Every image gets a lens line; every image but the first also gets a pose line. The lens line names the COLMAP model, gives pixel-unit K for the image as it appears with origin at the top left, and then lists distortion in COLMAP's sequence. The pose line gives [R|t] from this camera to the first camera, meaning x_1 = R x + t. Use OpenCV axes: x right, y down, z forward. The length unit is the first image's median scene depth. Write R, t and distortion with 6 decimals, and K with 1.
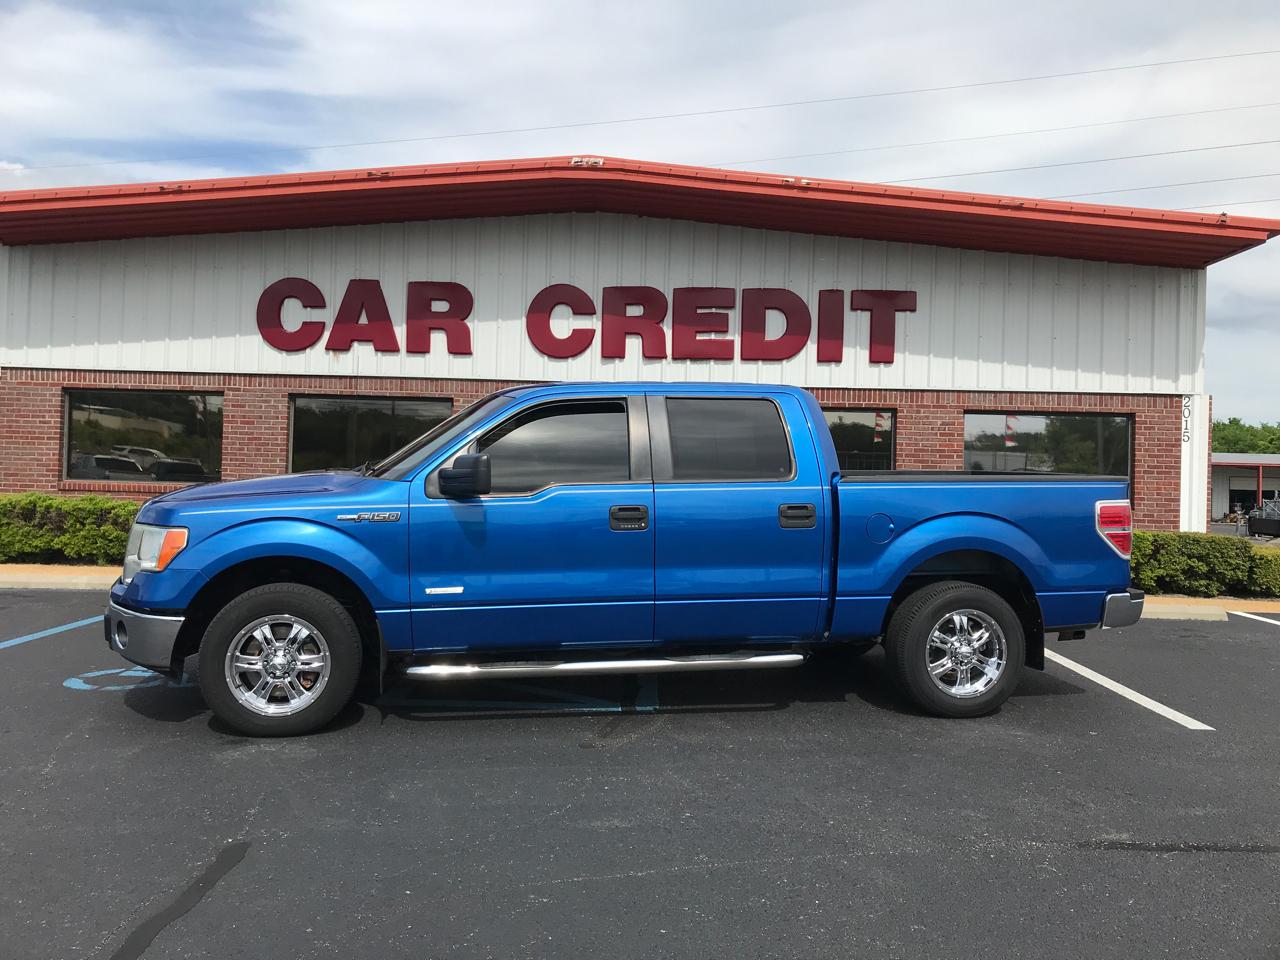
lens RADIAL K [[1014.7, 0, 626.8], [0, 1014.7, 471.7], [0, 0, 1]] dist [0.014345, -0.003259]
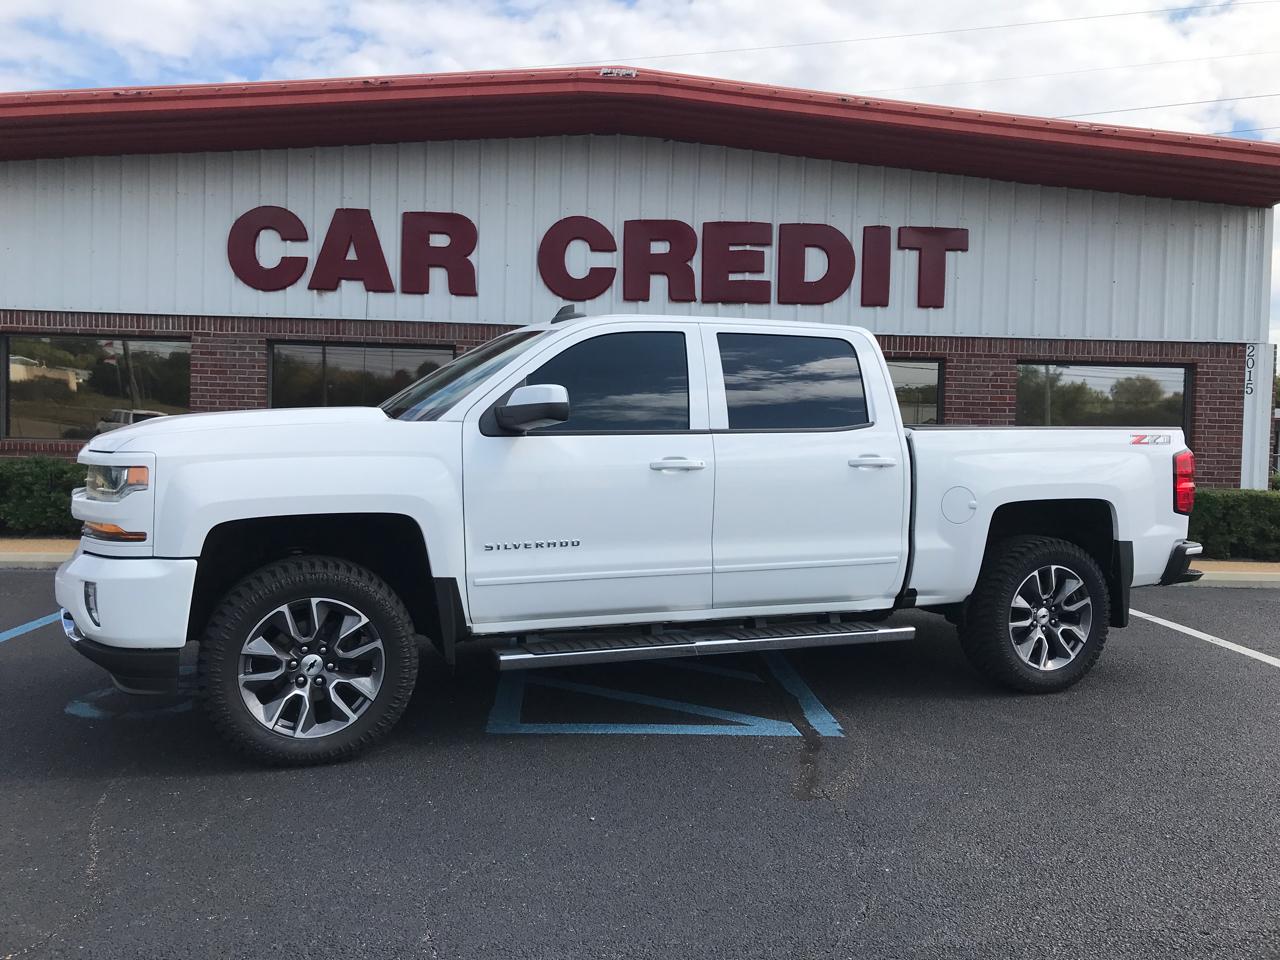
lens RADIAL K [[1014.7, 0, 621.7], [0, 1014.7, 470.6], [0, 0, 1]] dist [0.014345, -0.003259]
pose [[0.997719, -0.005064, 0.067313, -0.087182], [0.001949, 0.998928, 0.046253, -0.003608], [-0.067475, -0.046017, 0.996659, 0.100328]]
